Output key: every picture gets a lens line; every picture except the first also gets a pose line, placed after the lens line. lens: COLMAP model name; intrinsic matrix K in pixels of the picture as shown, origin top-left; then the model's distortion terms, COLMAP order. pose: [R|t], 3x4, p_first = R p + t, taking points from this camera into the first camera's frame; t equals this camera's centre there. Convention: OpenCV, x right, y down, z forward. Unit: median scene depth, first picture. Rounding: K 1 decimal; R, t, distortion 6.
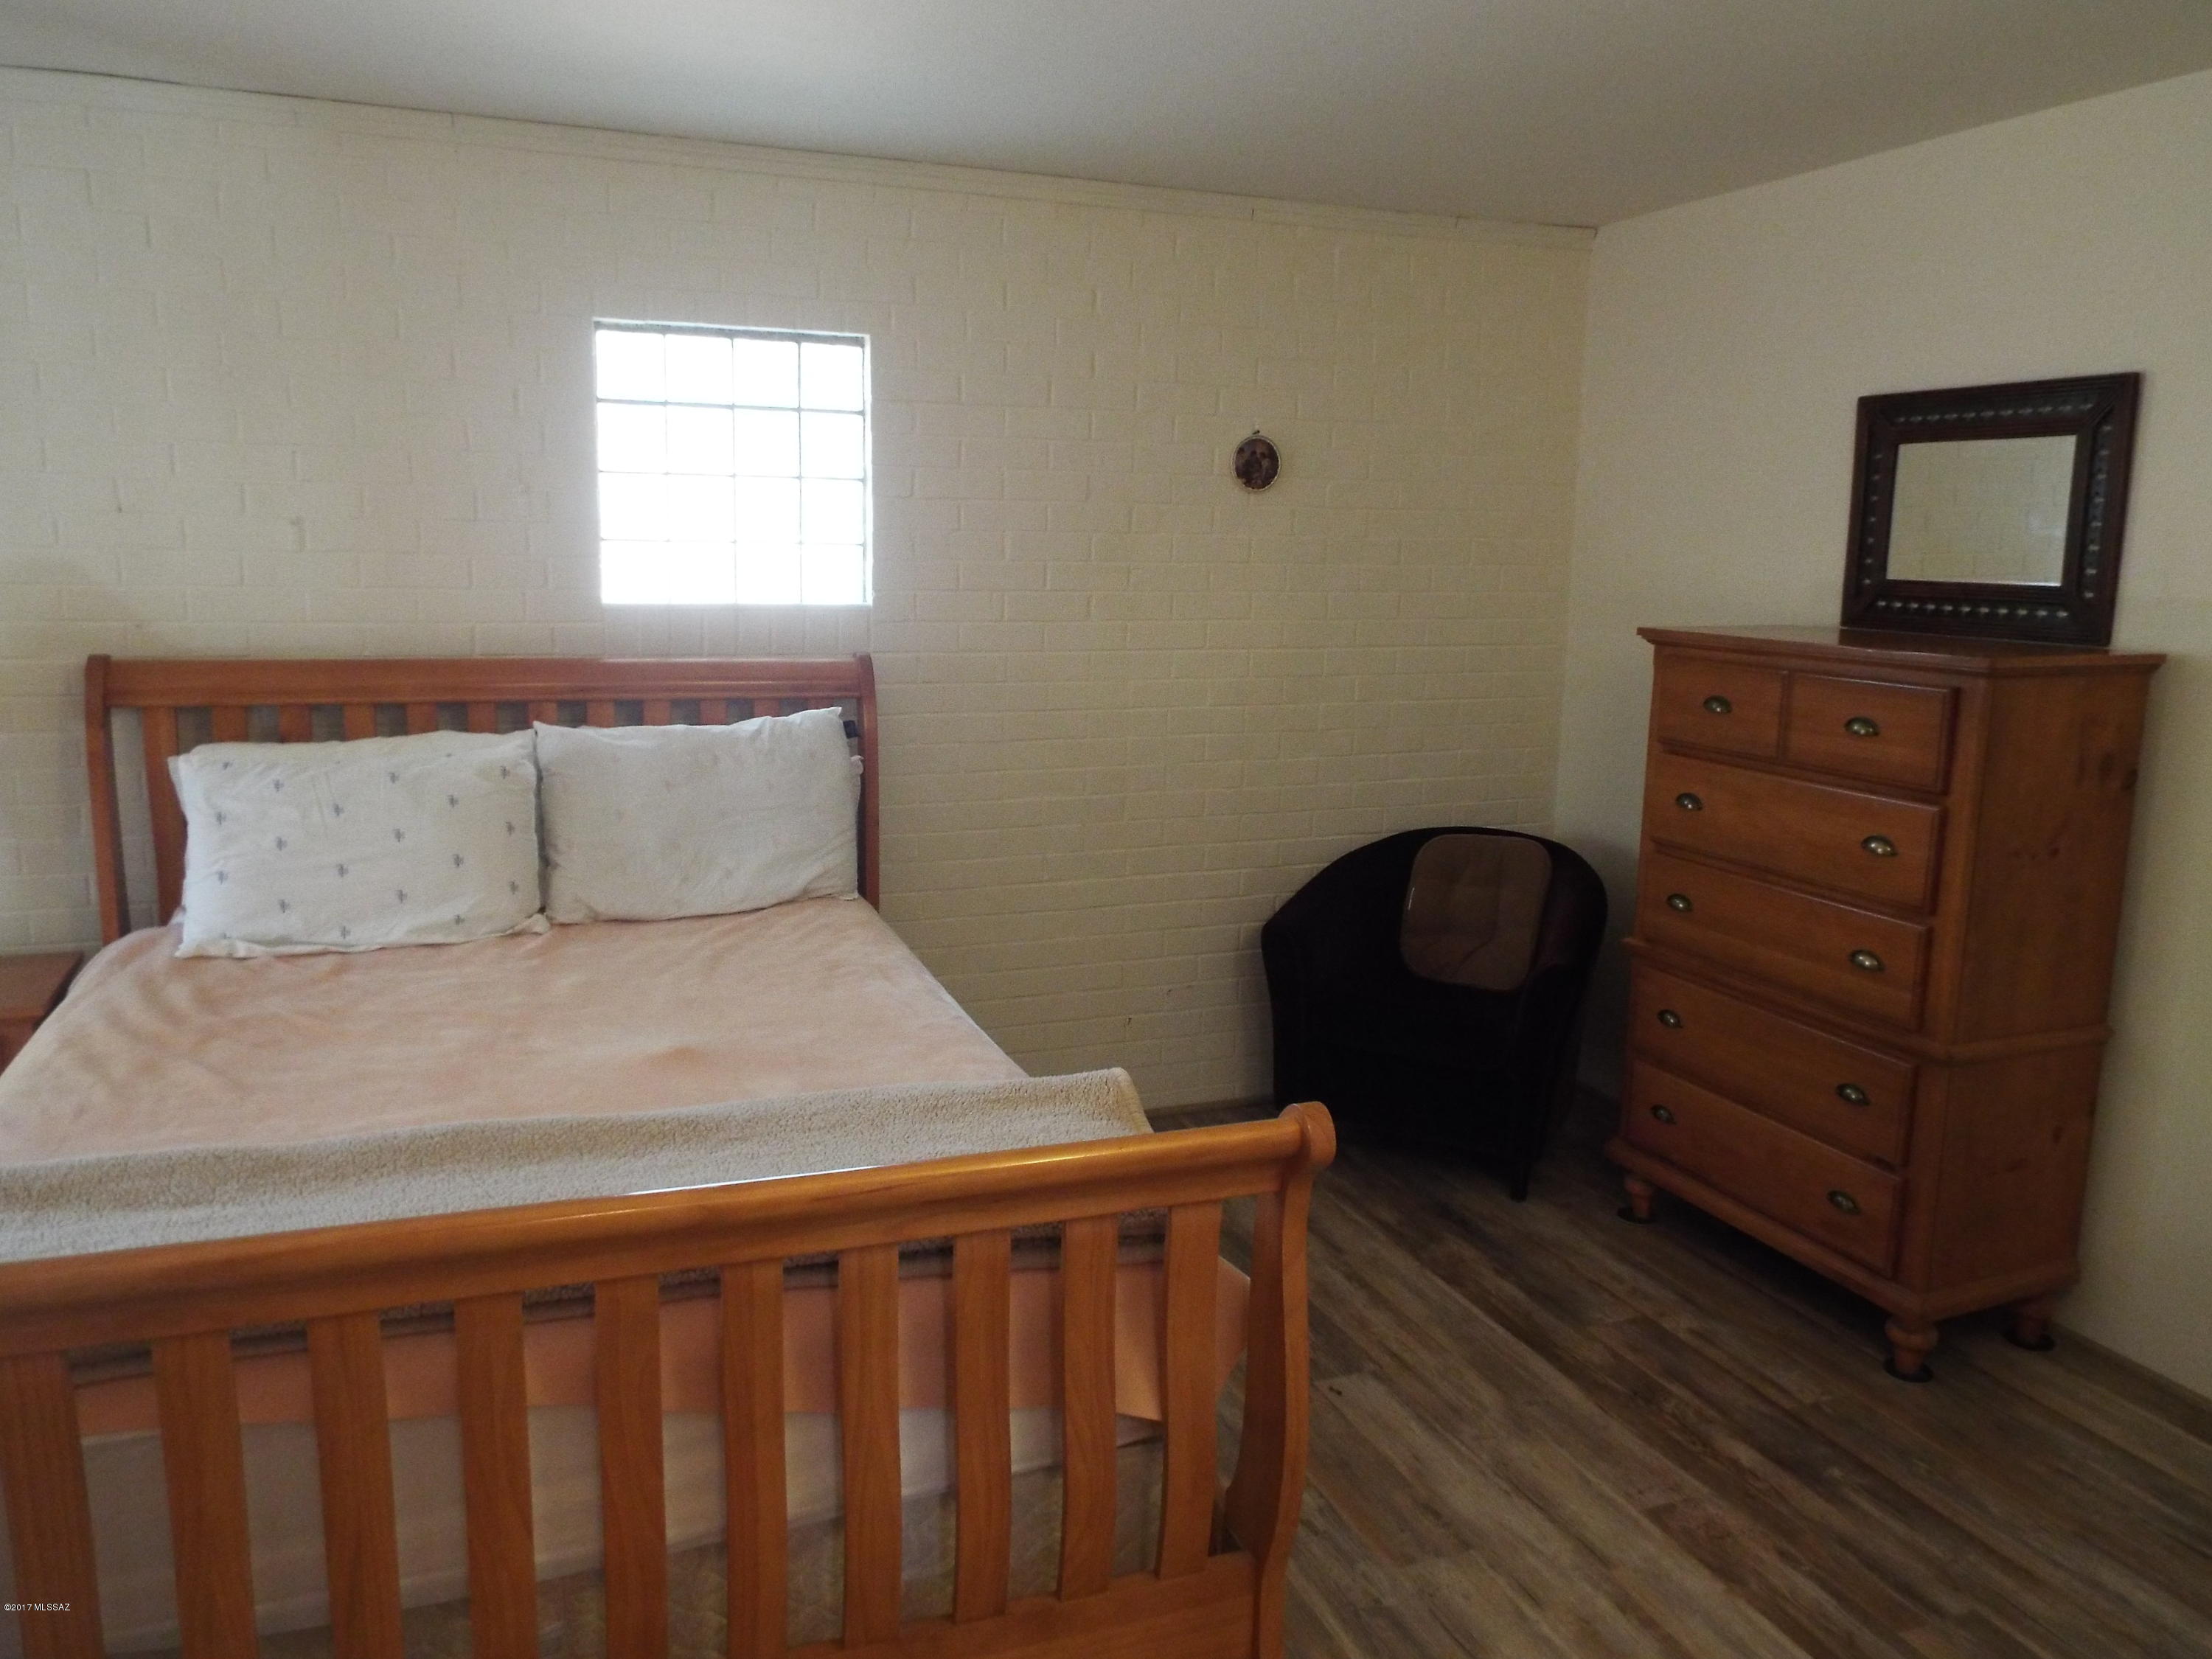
lens RADIAL K [[1618.6, 0, 1106.0], [0, 1618.6, 829.5], [0, 0, 1]] dist [-0.025218, 0.005604]
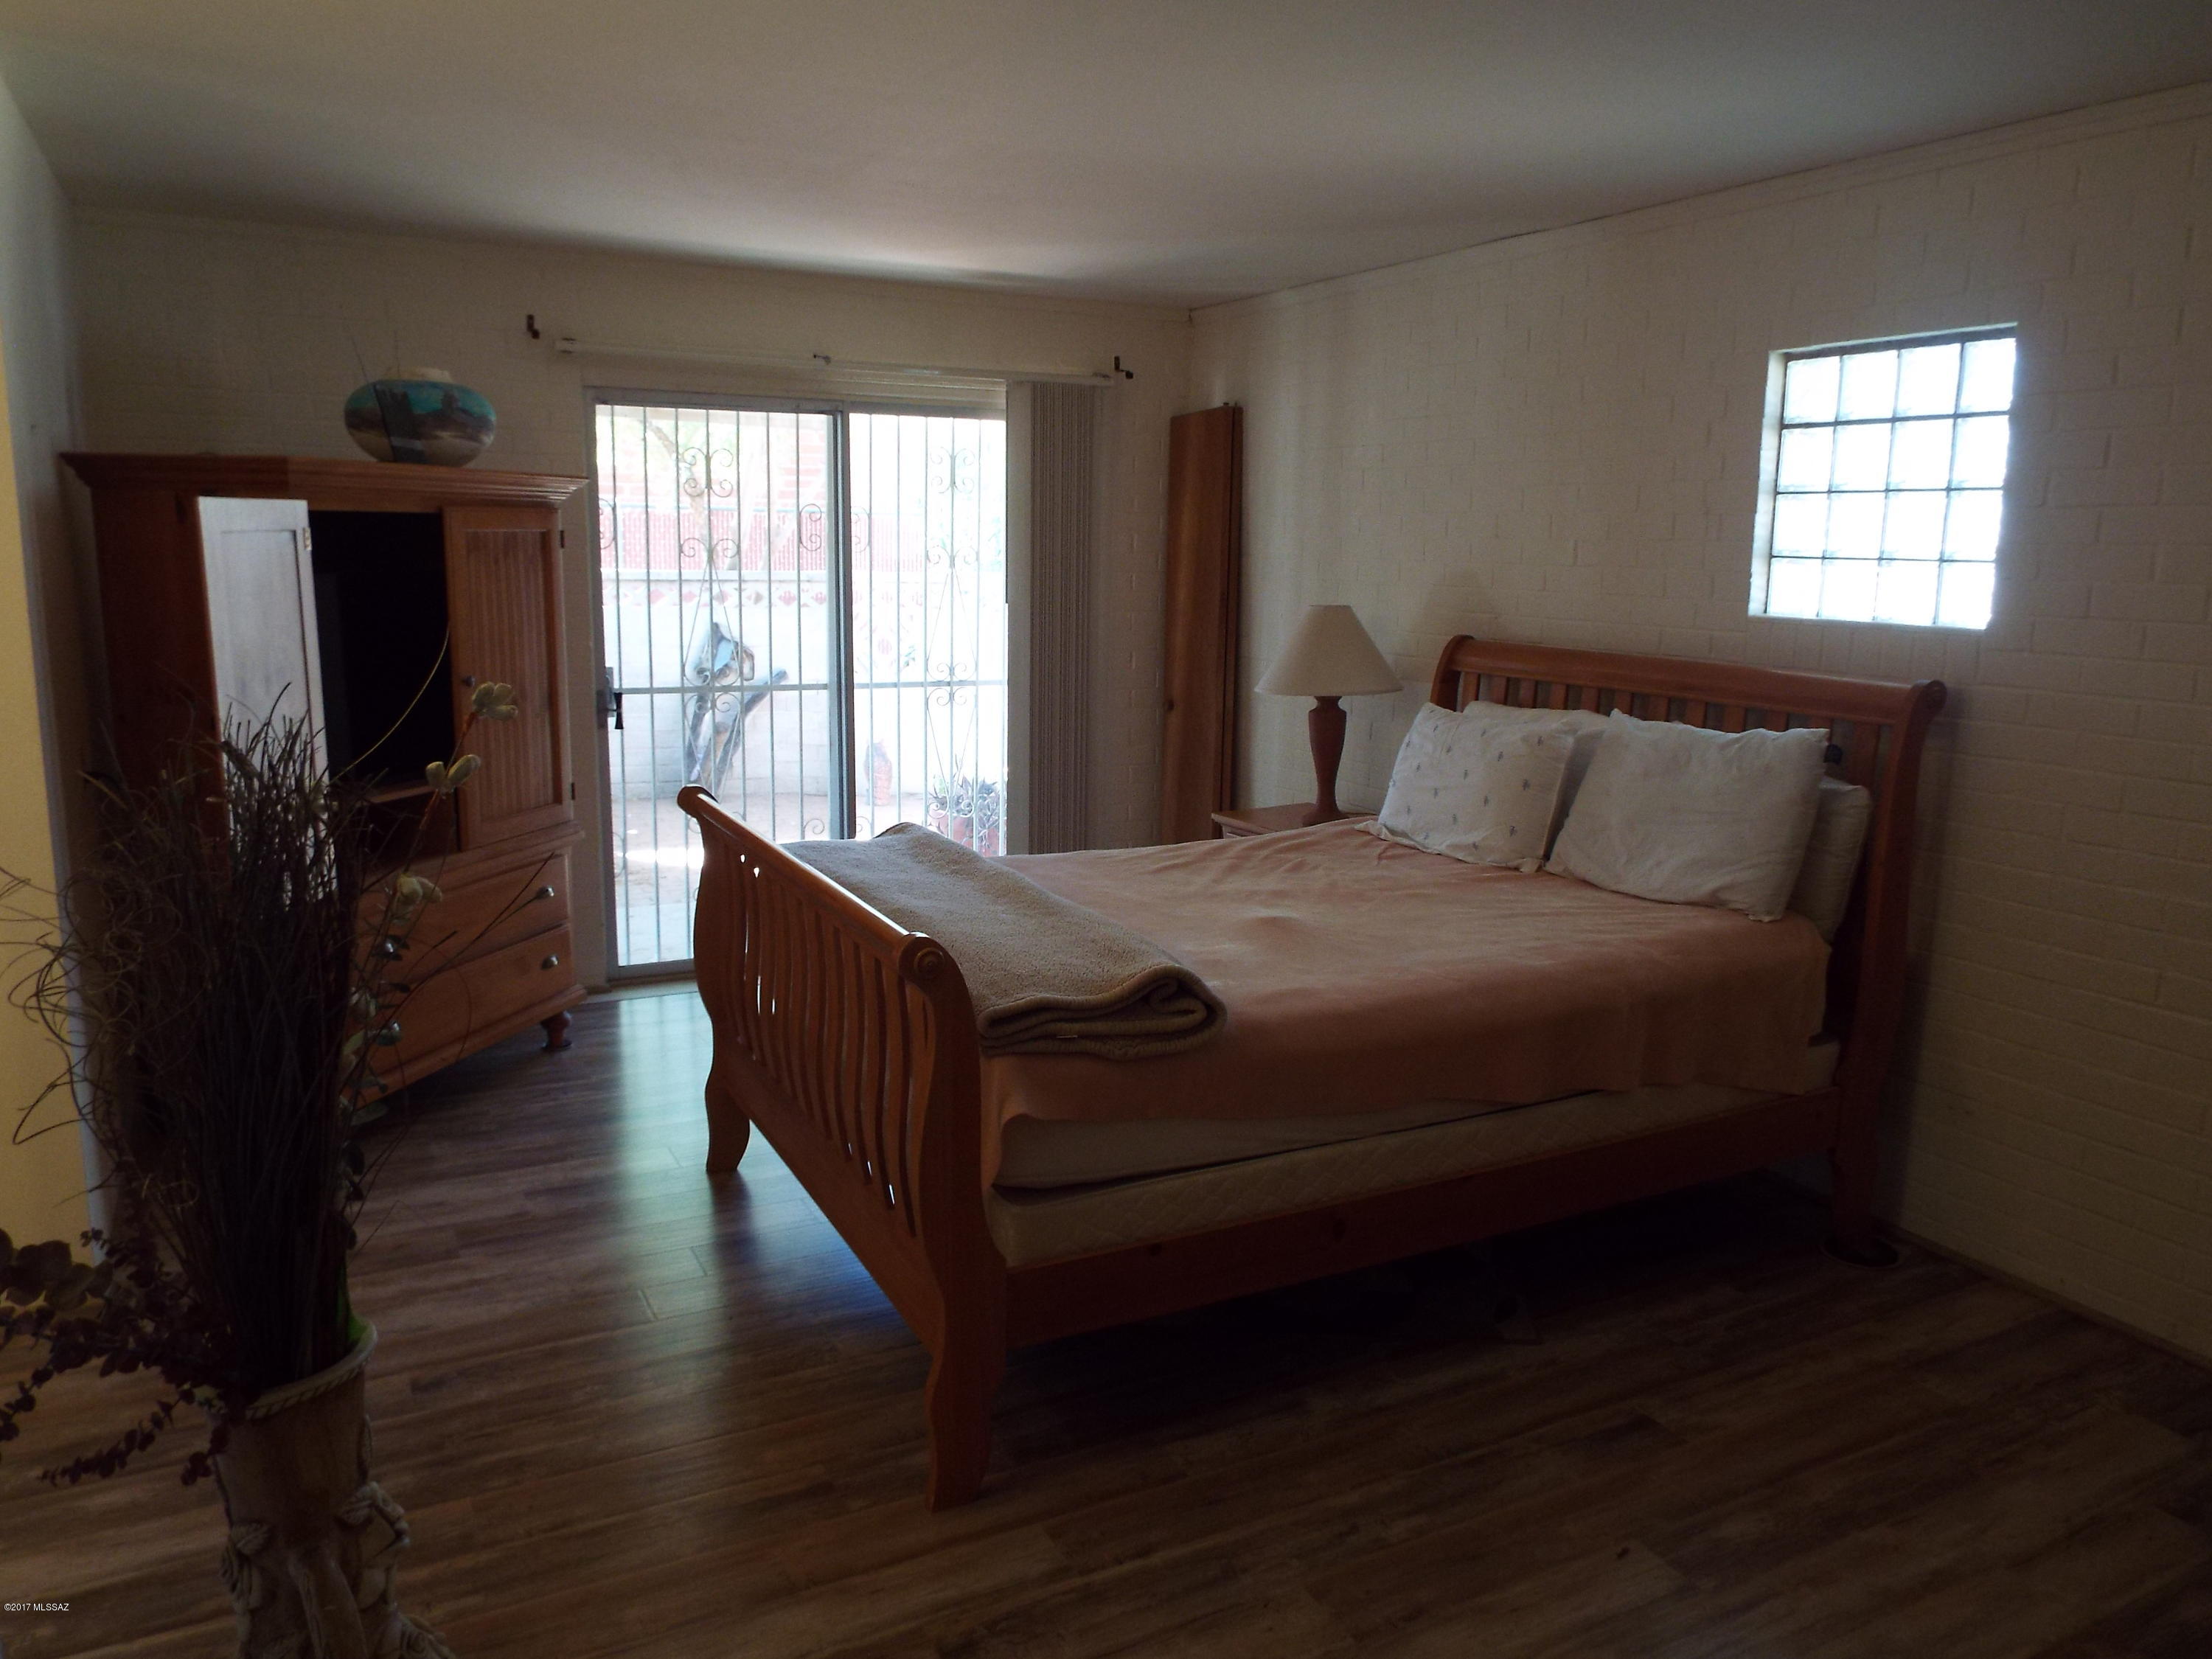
lens RADIAL K [[1618.6, 0, 1106.0], [0, 1618.6, 829.5], [0, 0, 1]] dist [-0.025218, 0.005604]
pose [[0.089848, 0.149679, -0.984644, 0.782217], [-0.191938, 0.972712, 0.130351, -0.063658], [0.977286, 0.177279, 0.116125, 0.515479]]
